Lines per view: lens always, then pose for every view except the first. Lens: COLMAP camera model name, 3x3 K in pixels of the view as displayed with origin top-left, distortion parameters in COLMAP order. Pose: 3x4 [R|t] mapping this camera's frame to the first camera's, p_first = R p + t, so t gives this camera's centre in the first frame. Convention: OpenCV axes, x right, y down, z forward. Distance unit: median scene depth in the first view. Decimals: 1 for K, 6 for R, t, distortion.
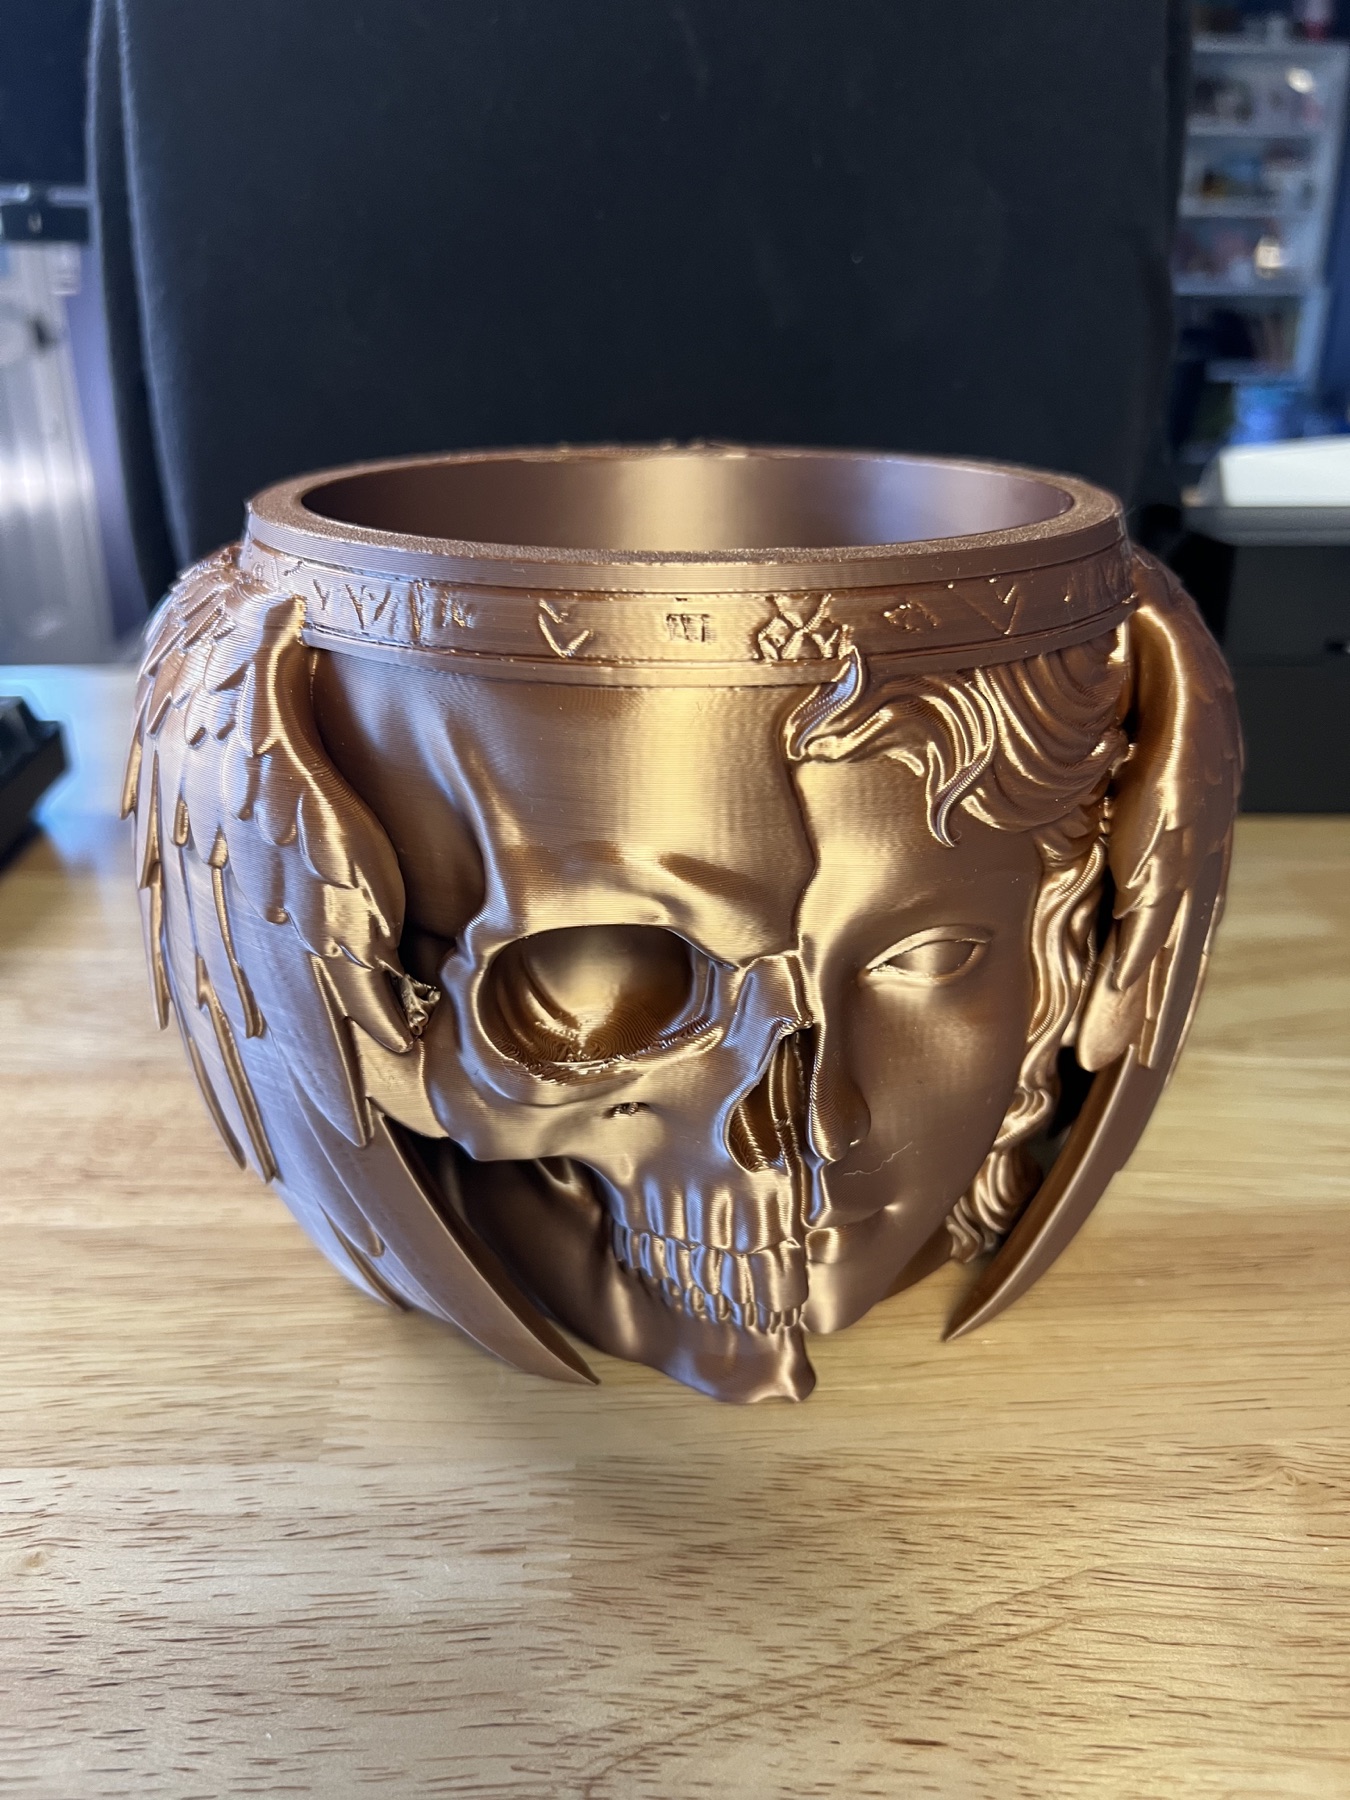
lens RADIAL K [[1380.9, 0, 677.8], [0, 1380.9, 893.8], [0, 0, 1]] dist [0.004676, -0.031016]
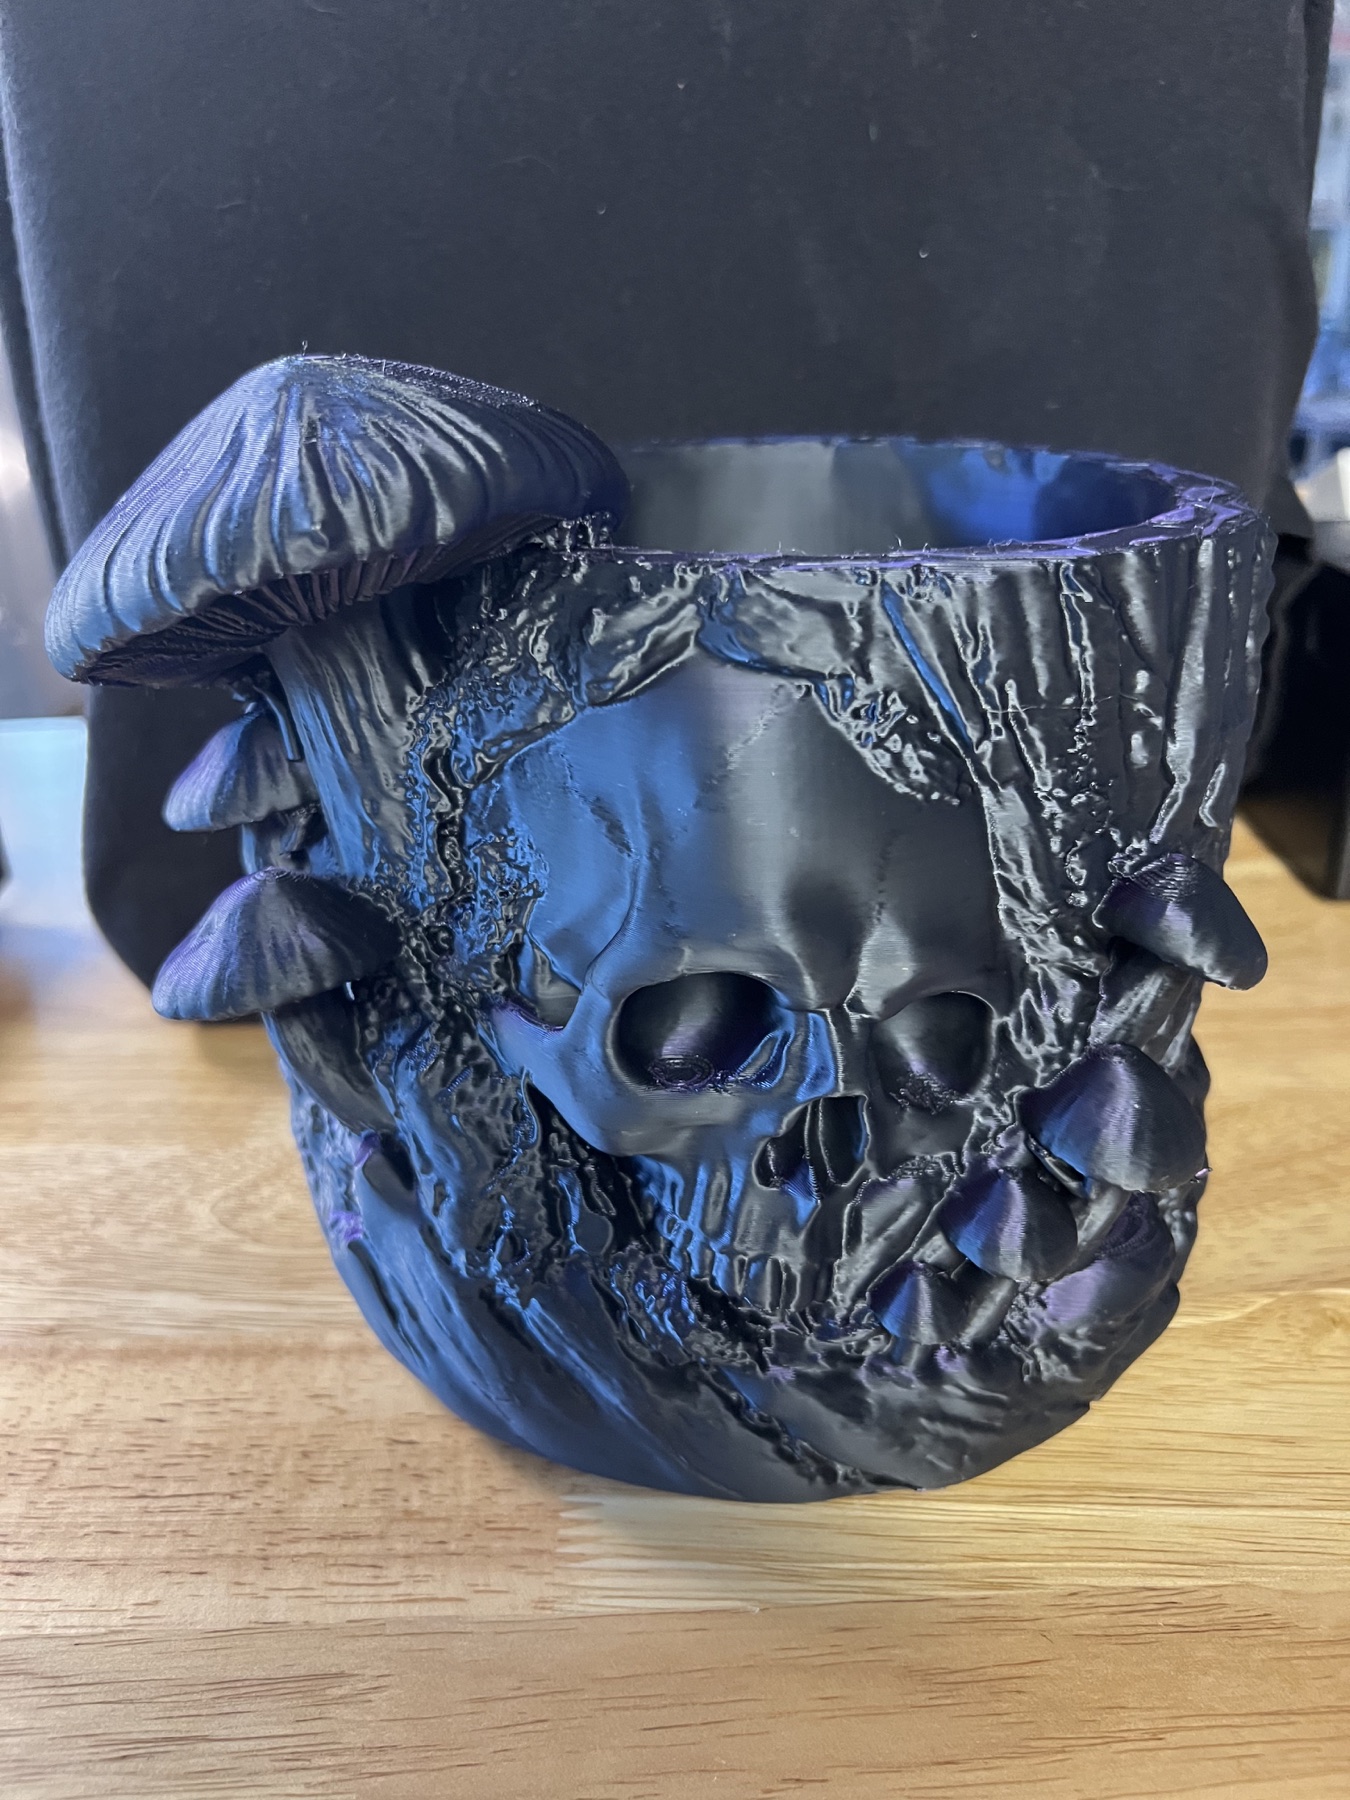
lens RADIAL K [[1380.9, 0, 686.4], [0, 1380.9, 887.6], [0, 0, 1]] dist [0.004676, -0.031016]
pose [[0.999590, -0.024738, -0.014435, -0.011926], [0.025096, 0.999368, 0.025192, -0.199597], [0.013803, -0.025544, 0.999578, 0.316388]]
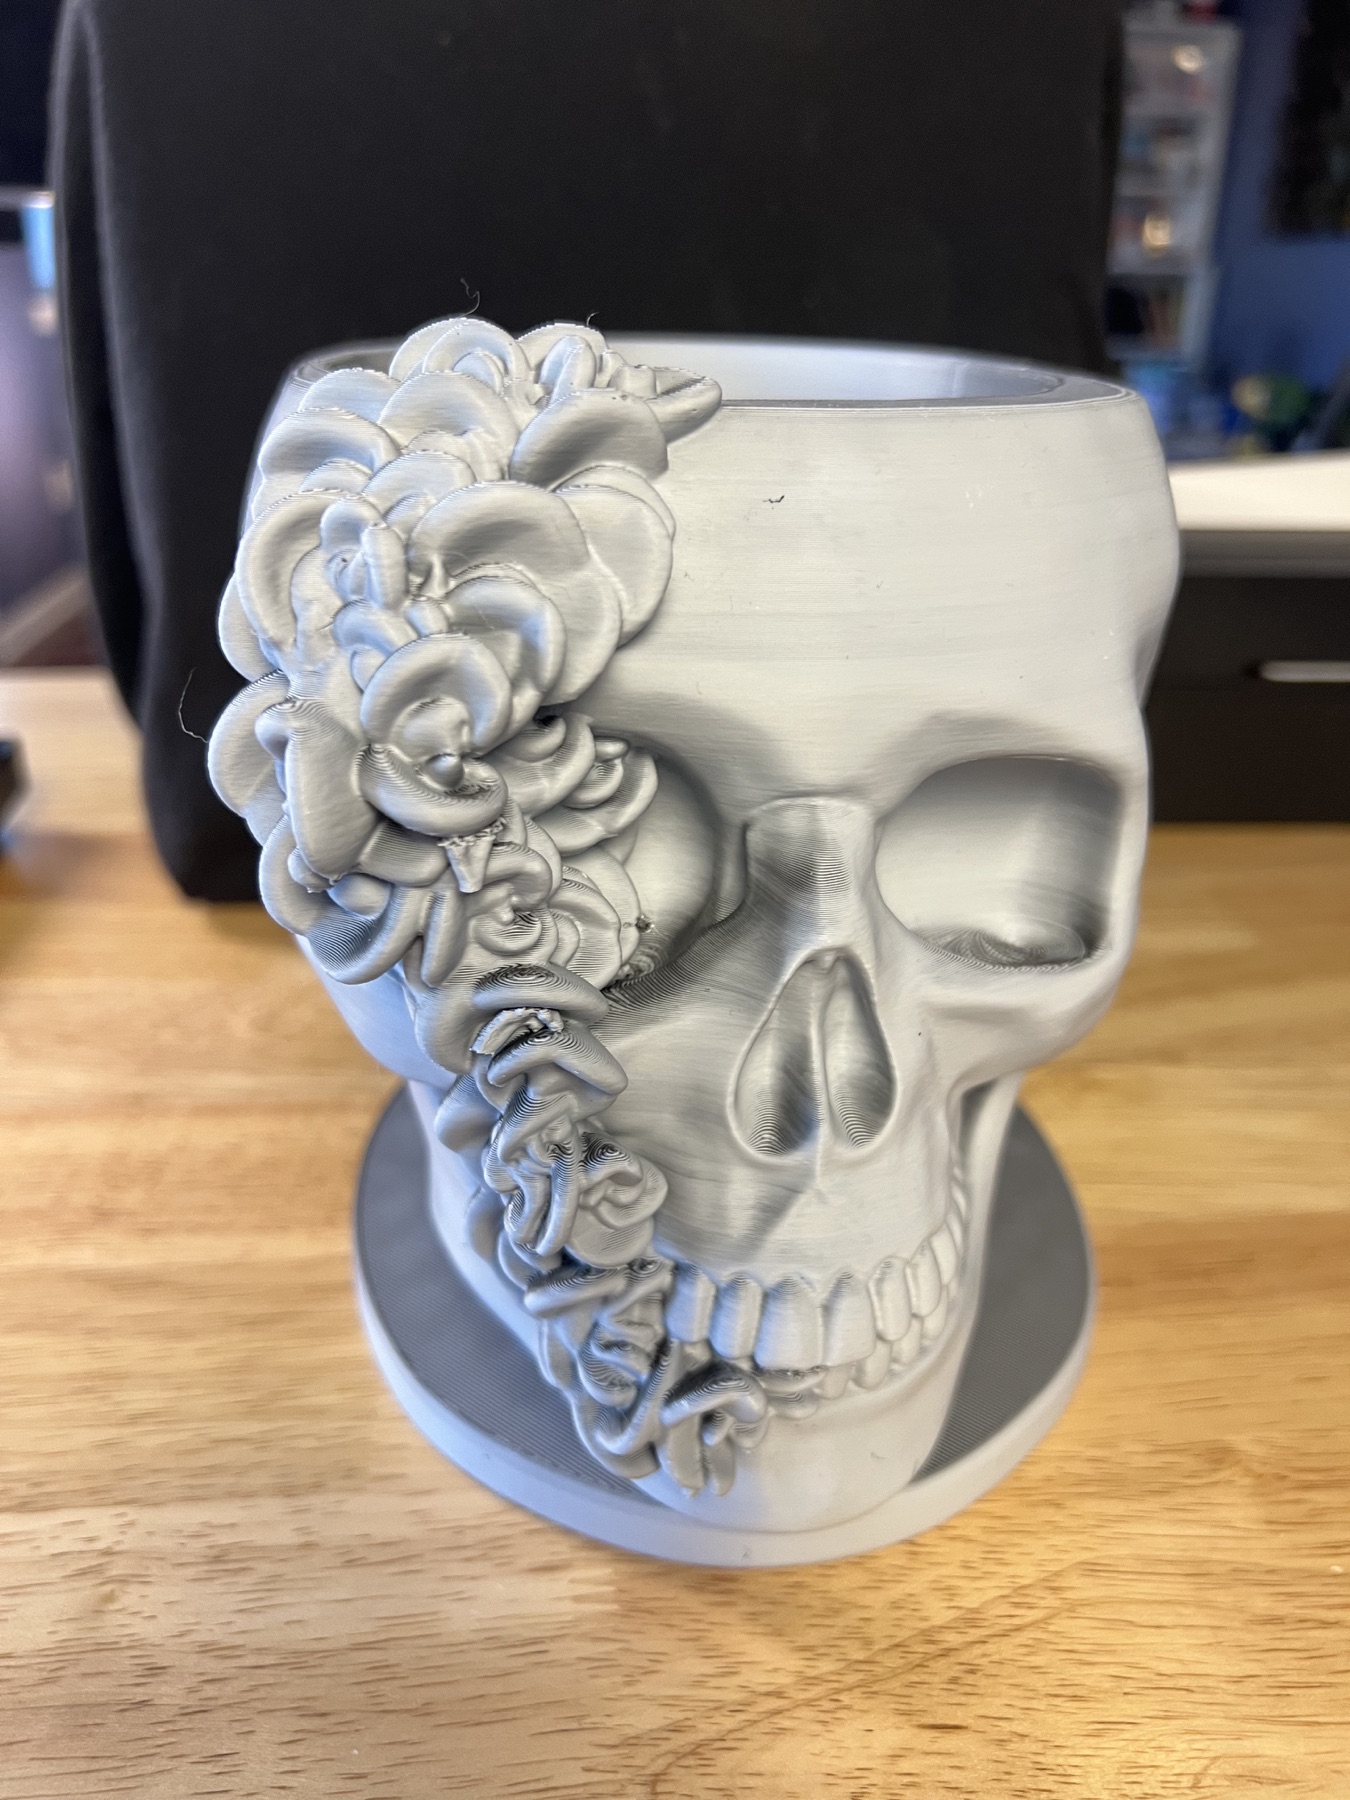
lens RADIAL K [[1380.9, 0, 673.2], [0, 1380.9, 895.3], [0, 0, 1]] dist [0.004676, -0.031016]
pose [[0.997539, -0.010070, 0.069390, -0.085433], [0.008489, 0.999699, 0.023034, -0.066632], [-0.069601, -0.022388, 0.997324, -0.066996]]
